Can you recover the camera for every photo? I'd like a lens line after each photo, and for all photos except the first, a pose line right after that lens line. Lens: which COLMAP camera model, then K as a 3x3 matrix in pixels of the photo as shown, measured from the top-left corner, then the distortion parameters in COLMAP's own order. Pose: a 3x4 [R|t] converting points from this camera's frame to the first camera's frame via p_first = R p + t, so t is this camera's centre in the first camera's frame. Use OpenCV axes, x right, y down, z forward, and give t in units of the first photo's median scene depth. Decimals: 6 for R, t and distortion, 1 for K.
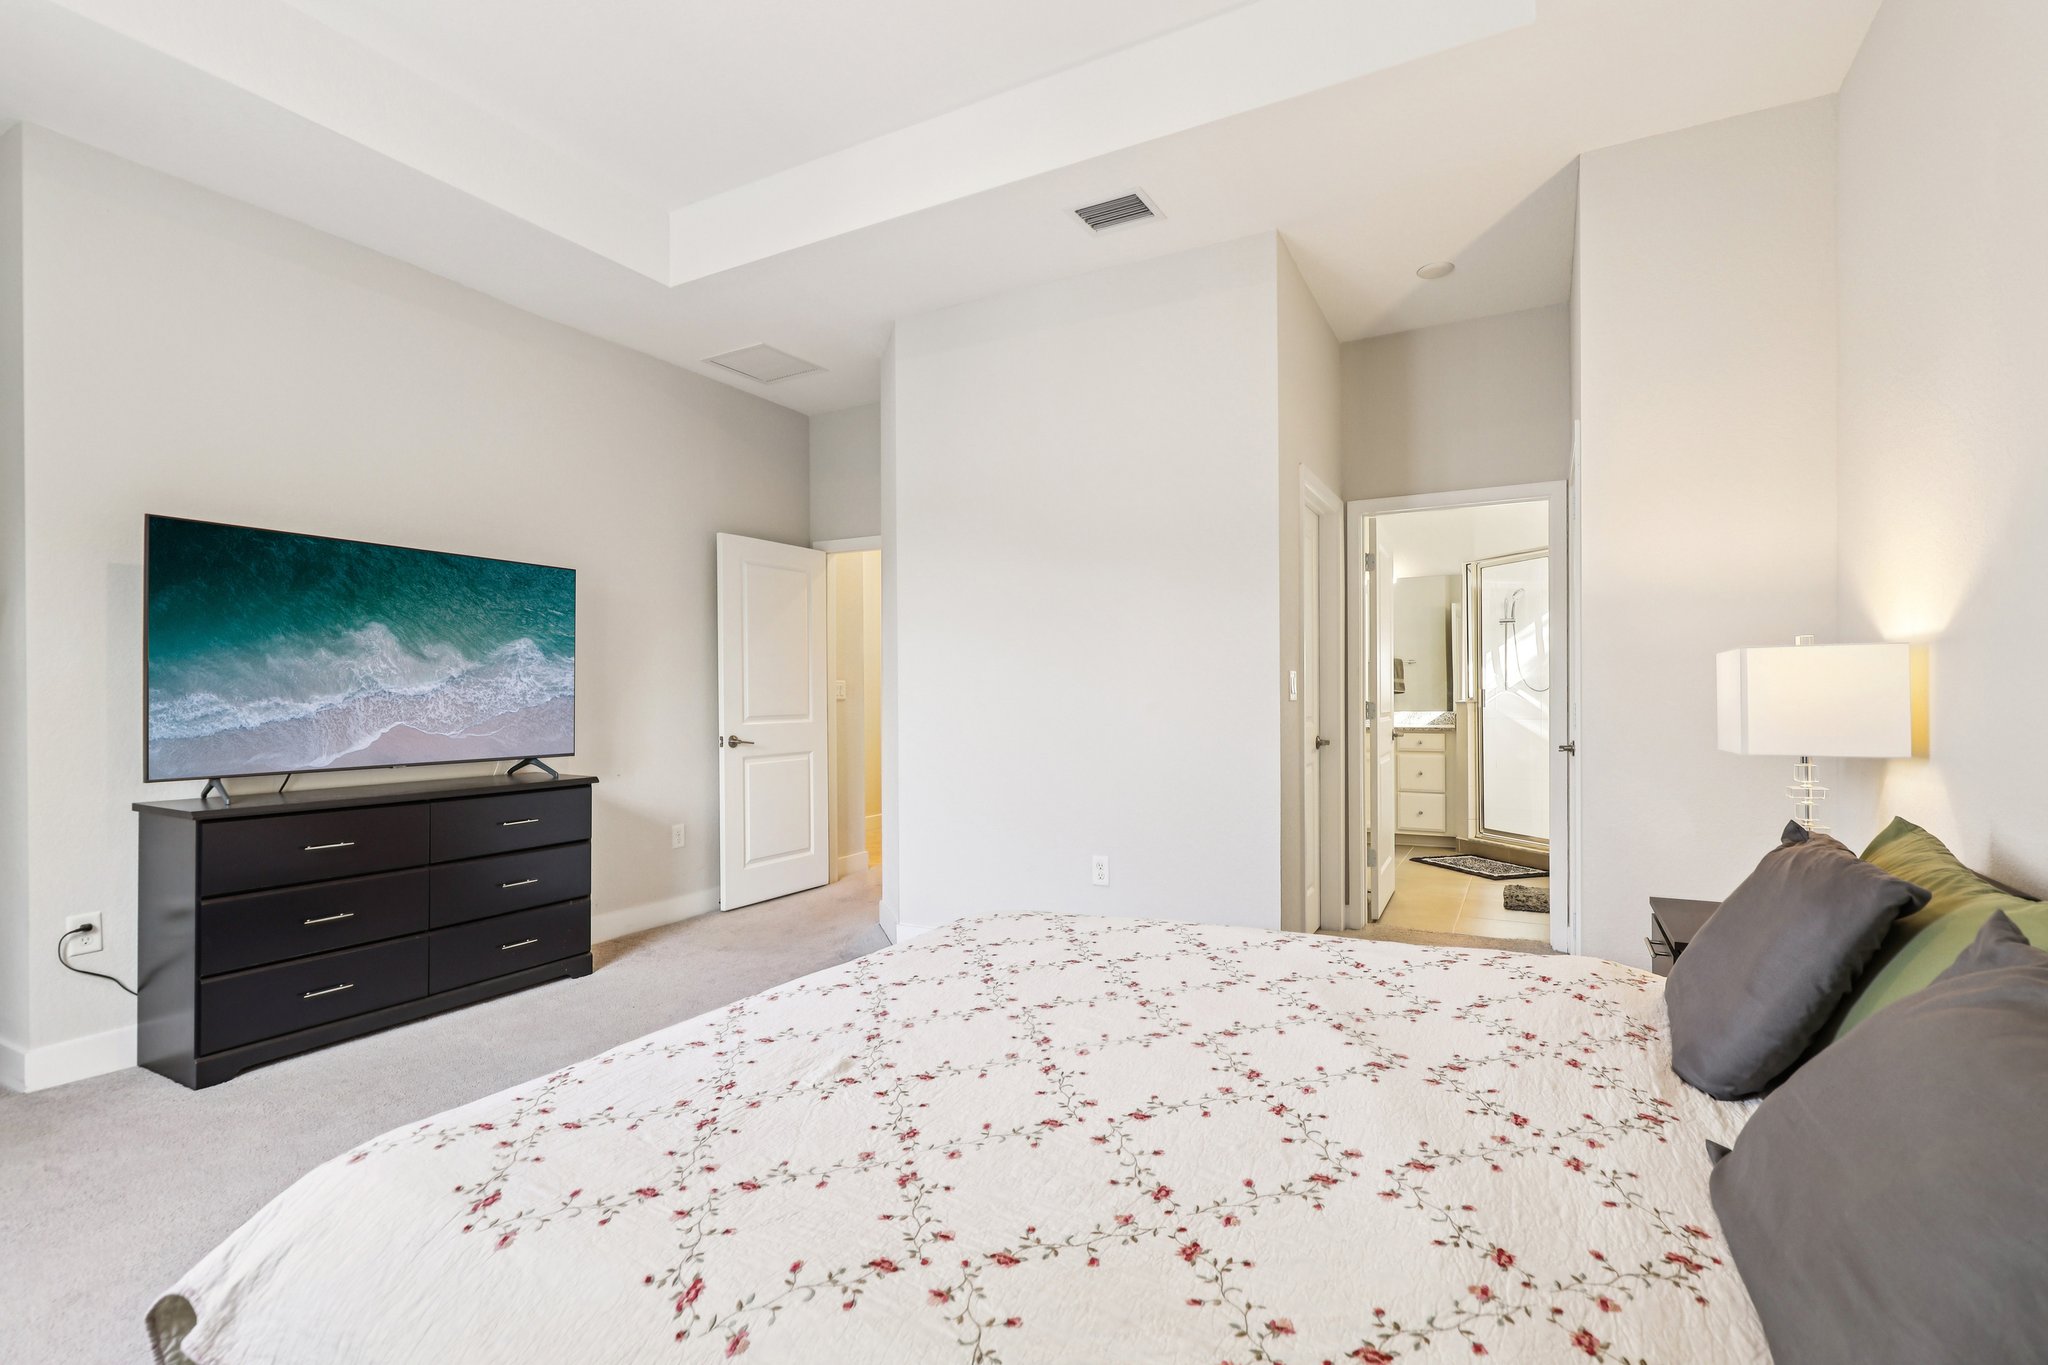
lens RADIAL K [[941.9, 0, 1025.8], [0, 941.9, 691.9], [0, 0, 1]] dist [0.006004, 0.000086]
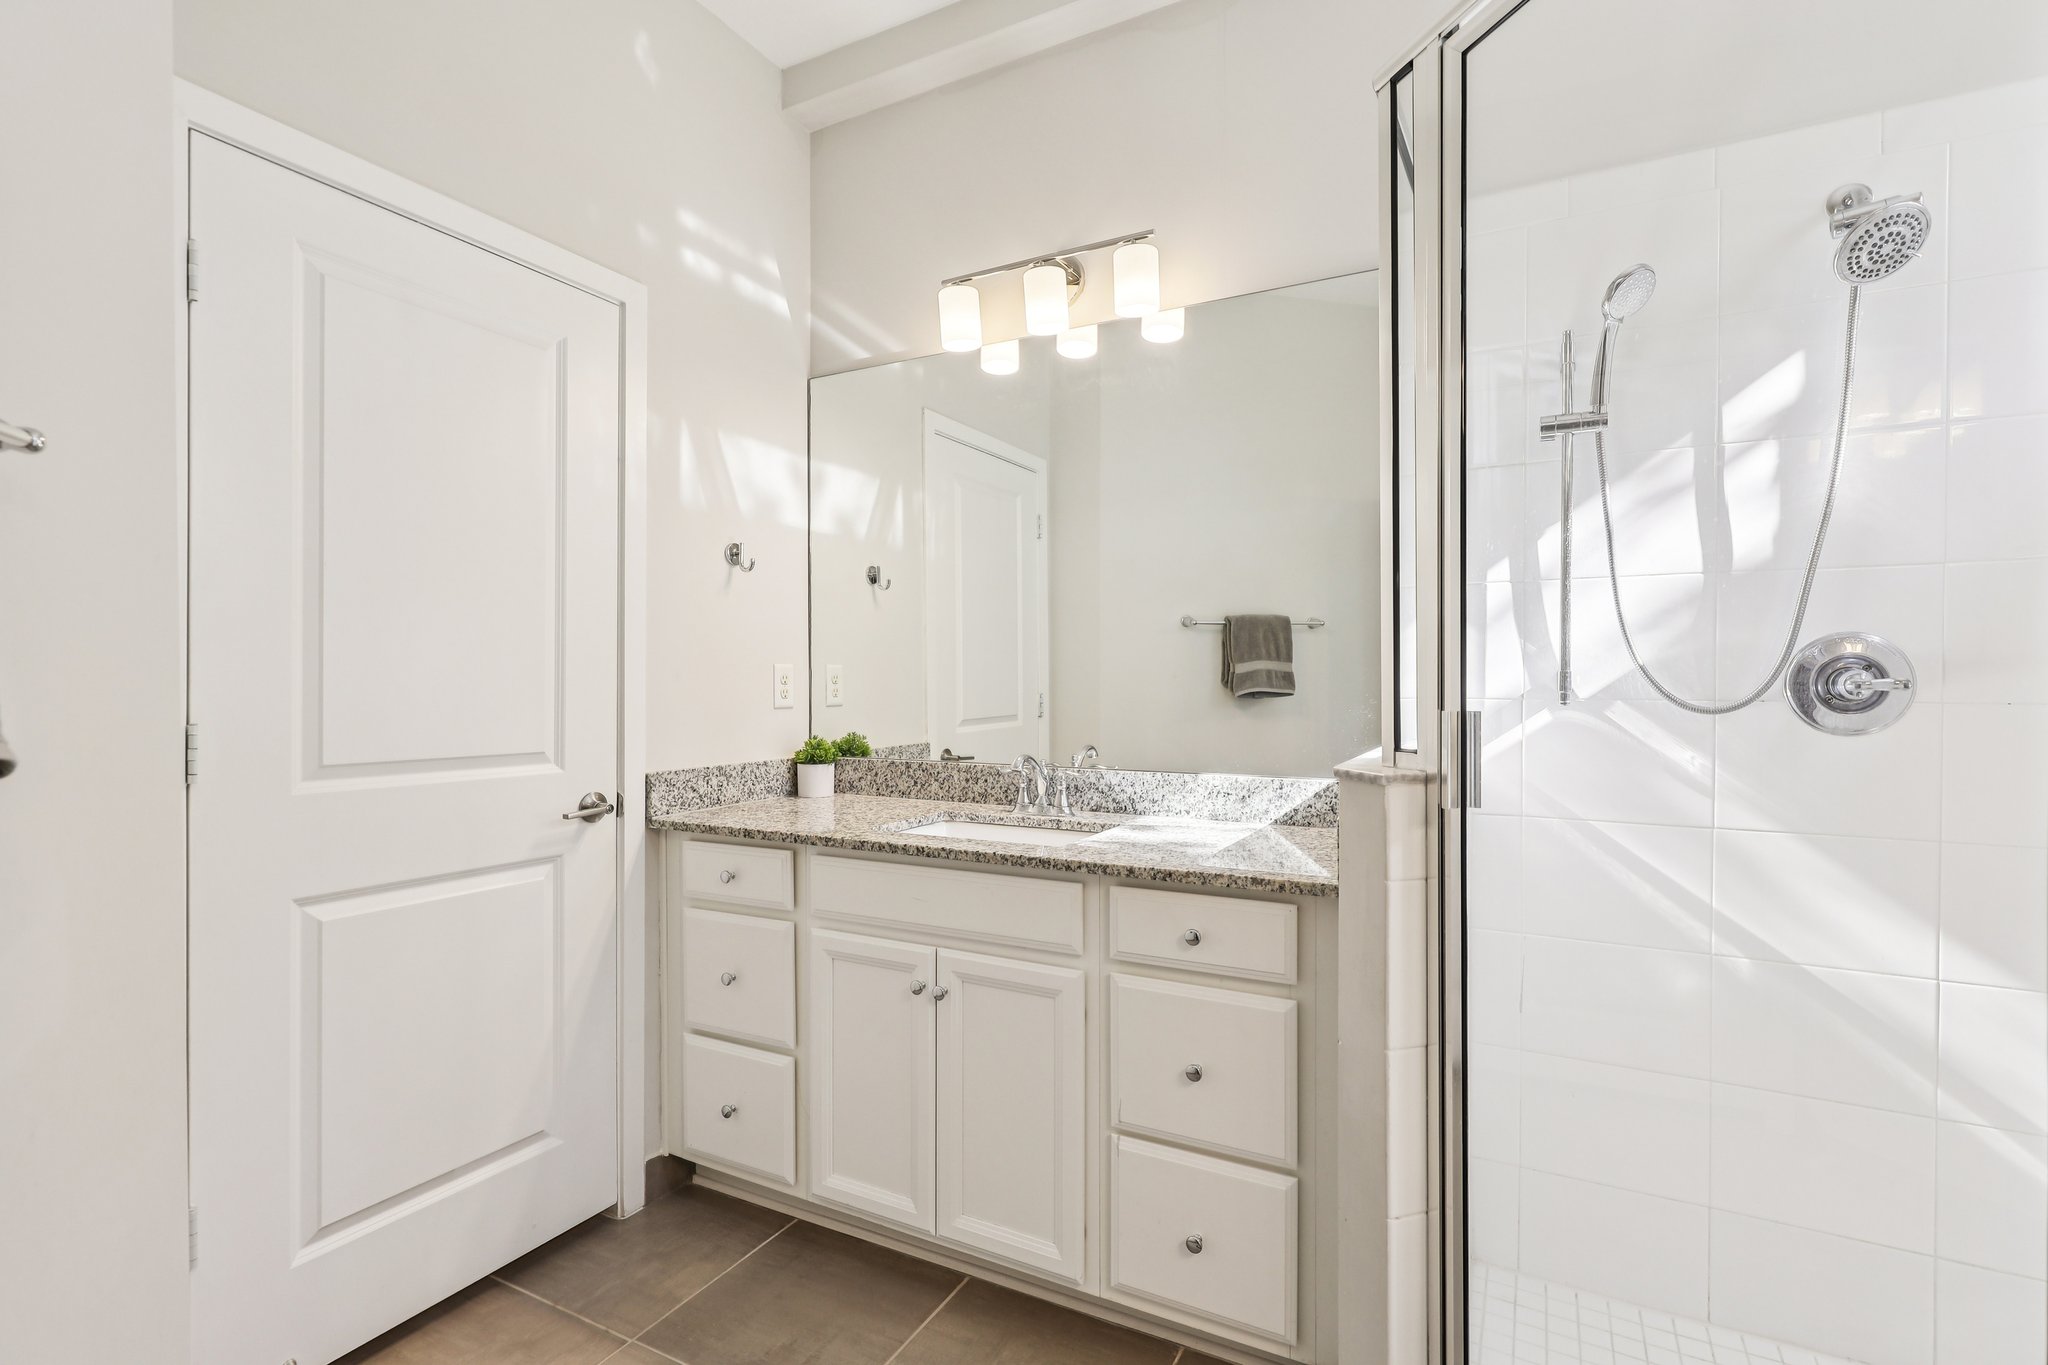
lens RADIAL K [[941.9, 0, 1016.9], [0, 941.9, 687.6], [0, 0, 1]] dist [0.006004, 0.000086]
pose [[0.999880, 0.002651, -0.015236, 0.377998], [-0.002472, 0.999928, 0.011770, -0.009696], [0.015266, -0.011731, 0.999815, 0.768680]]
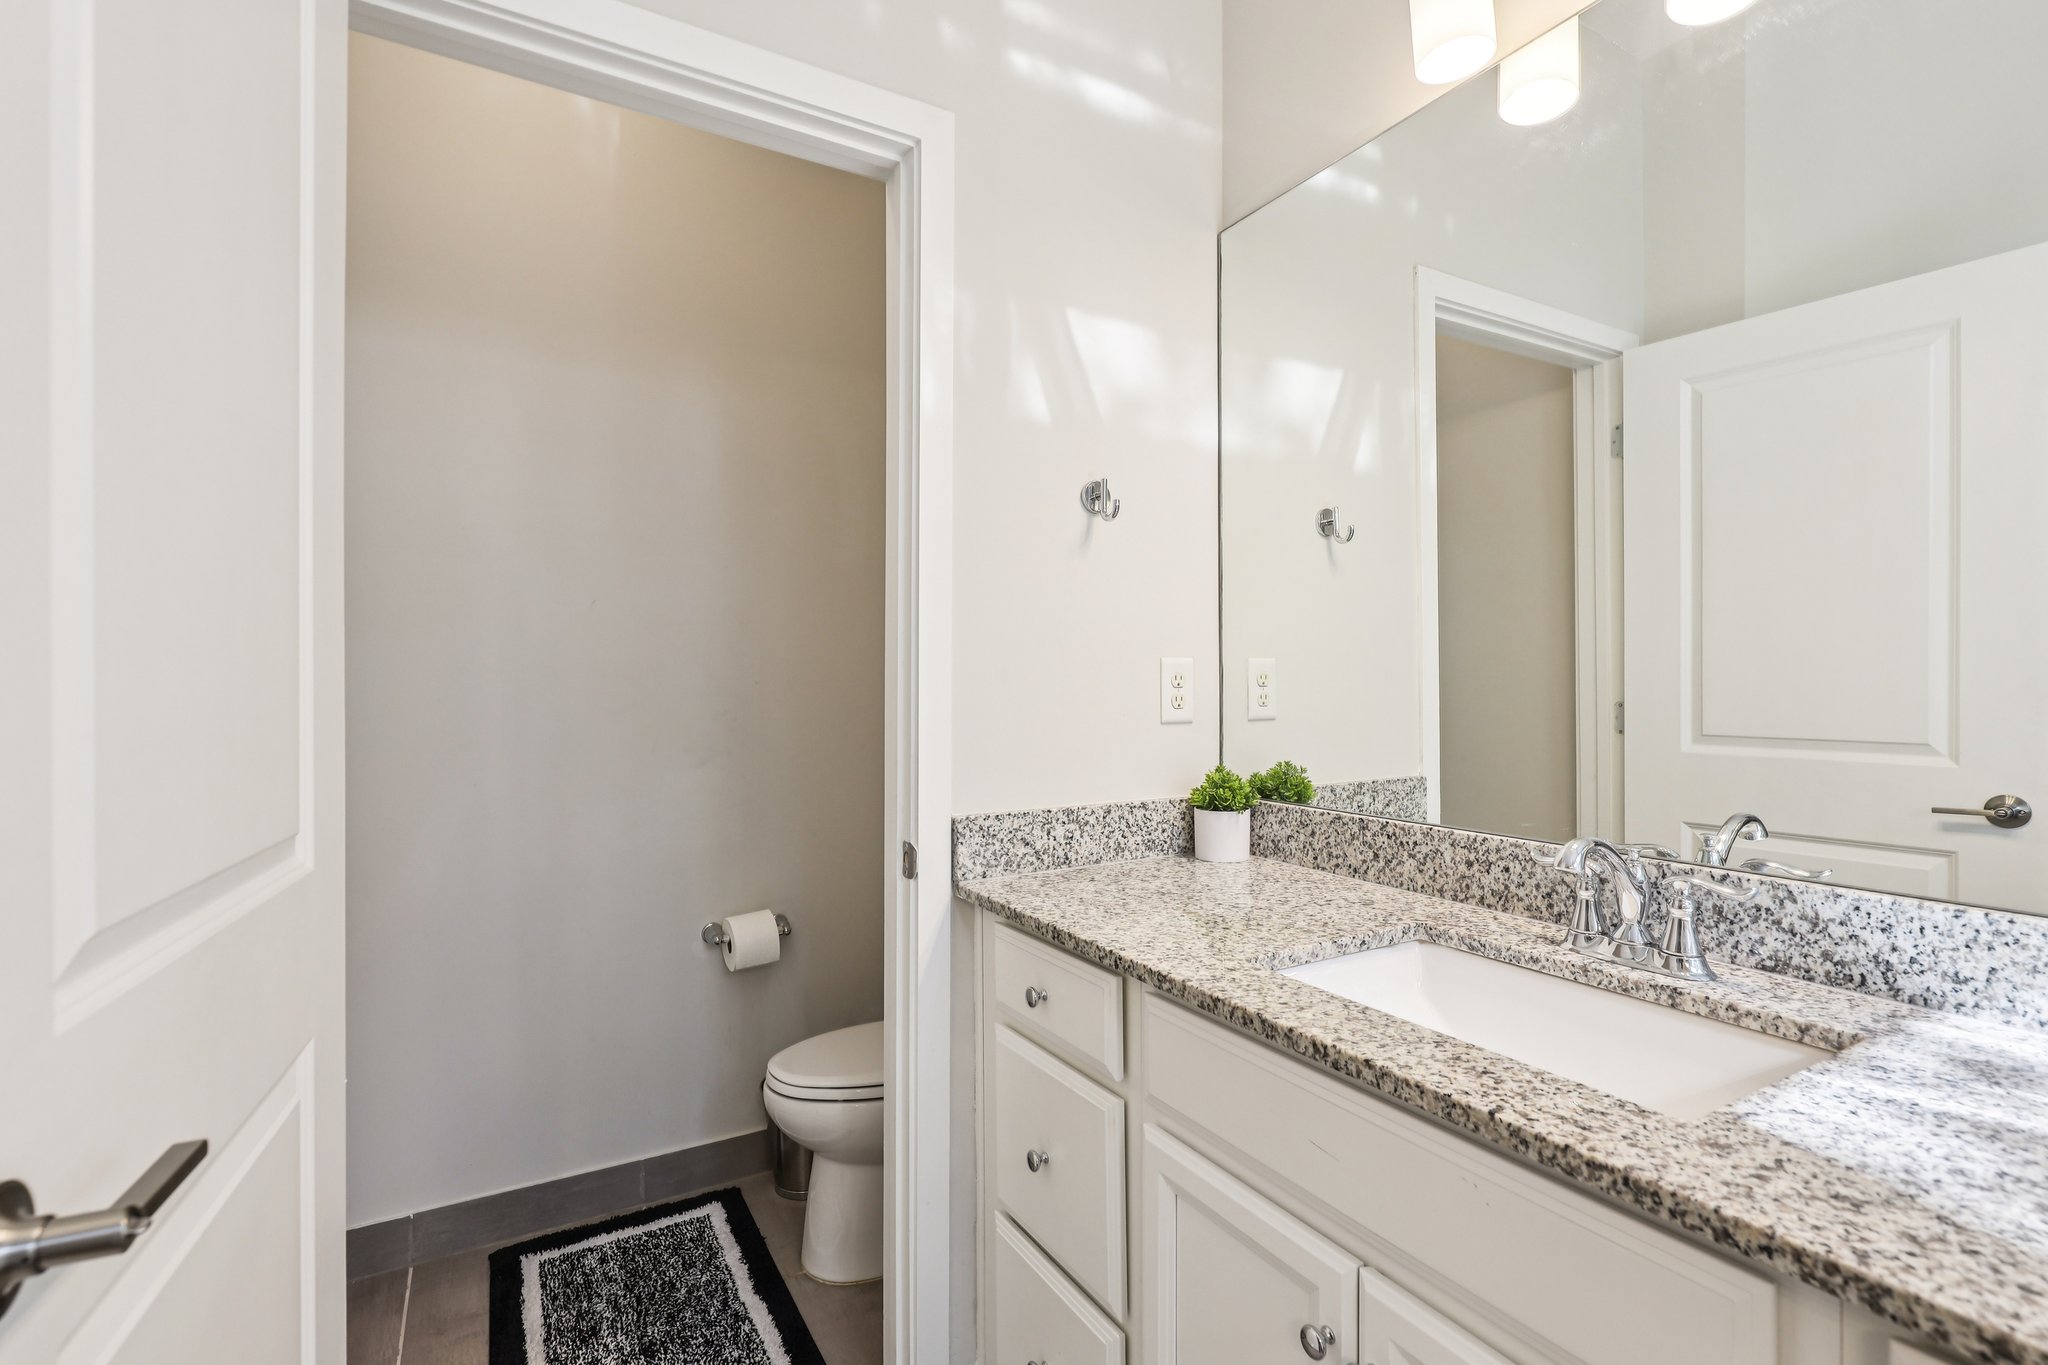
lens RADIAL K [[941.9, 0, 1036.7], [0, 941.9, 685.7], [0, 0, 1]] dist [0.006004, 0.000086]
pose [[0.853476, 0.003037, -0.521123, 0.379227], [0.002185, 0.999953, 0.009406, -0.009361], [0.521127, -0.009166, 0.853430, 0.916719]]
